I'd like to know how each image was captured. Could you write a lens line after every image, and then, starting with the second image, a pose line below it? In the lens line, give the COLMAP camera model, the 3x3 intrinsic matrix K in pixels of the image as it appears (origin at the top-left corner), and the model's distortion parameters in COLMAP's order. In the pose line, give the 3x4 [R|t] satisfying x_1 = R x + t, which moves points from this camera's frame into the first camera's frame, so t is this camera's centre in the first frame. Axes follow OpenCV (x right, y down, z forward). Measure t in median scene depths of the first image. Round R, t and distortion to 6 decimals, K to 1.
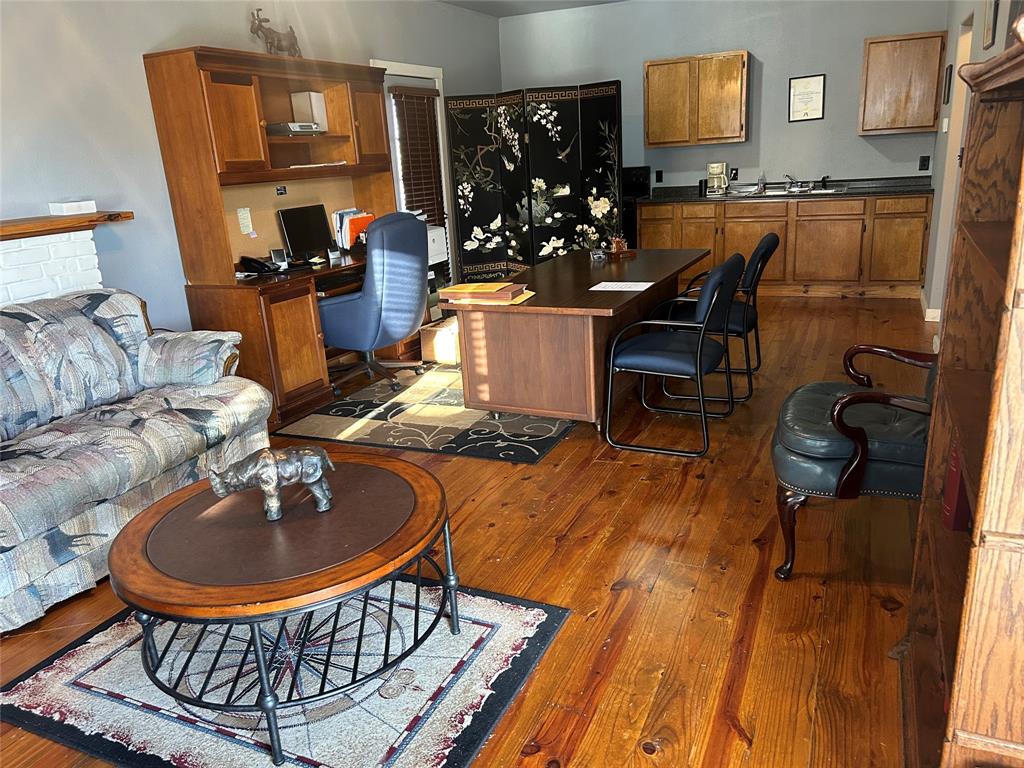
lens RADIAL K [[769.5, 0, 518.6], [0, 769.5, 380.2], [0, 0, 1]] dist [0.064811, -0.067047]
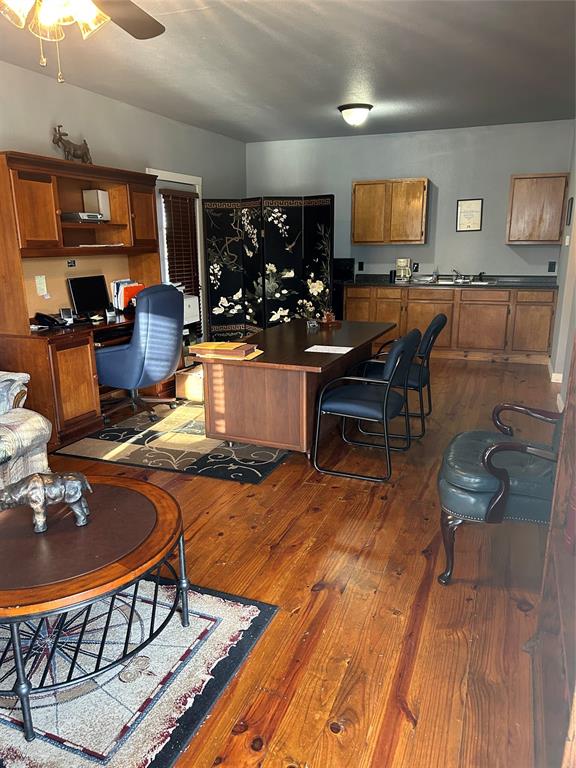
lens RADIAL K [[579.4, 0, 288.0], [0, 579.4, 384.0], [0, 0, 1]] dist [0.070900, -0.078984]
pose [[0.997555, 0.037549, 0.058940, 0.007344], [-0.034709, 0.998220, -0.048492, -0.012034], [-0.060656, 0.046327, 0.997083, 0.018741]]
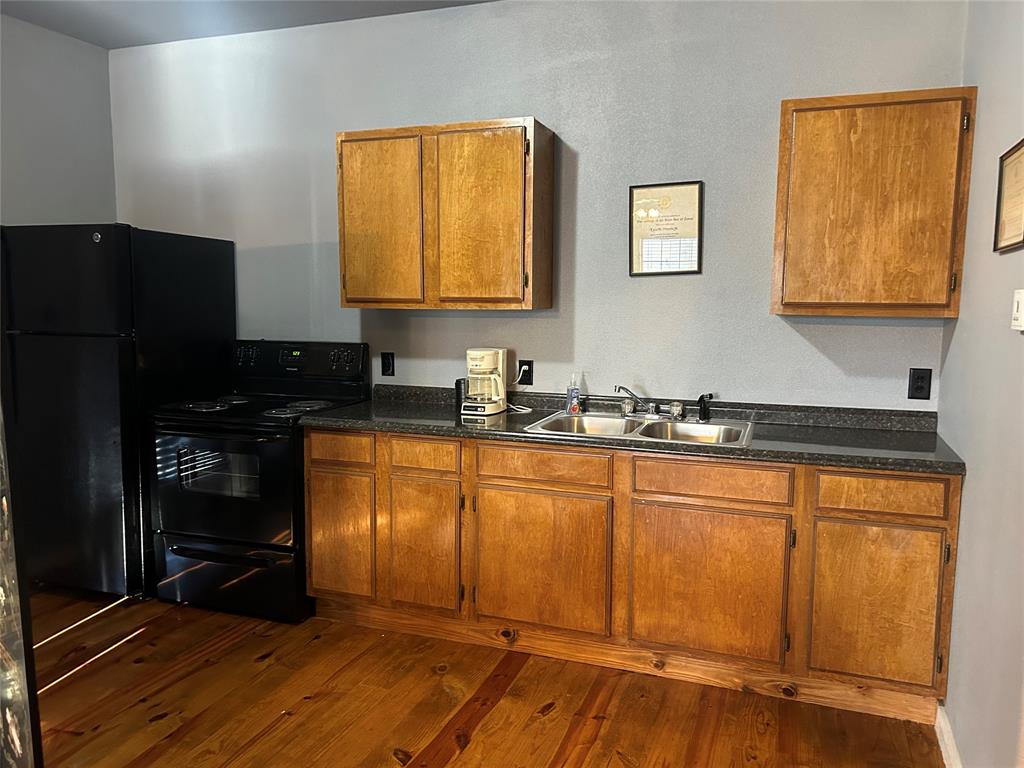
lens RADIAL K [[772.5, 0, 507.5], [0, 772.5, 383.2], [0, 0, 1]] dist [0.070900, -0.078984]
pose [[0.996991, 0.055467, 0.054149, 0.557180], [-0.045159, 0.983379, -0.175858, -0.403148], [-0.063004, 0.172884, 0.982925, 1.229061]]
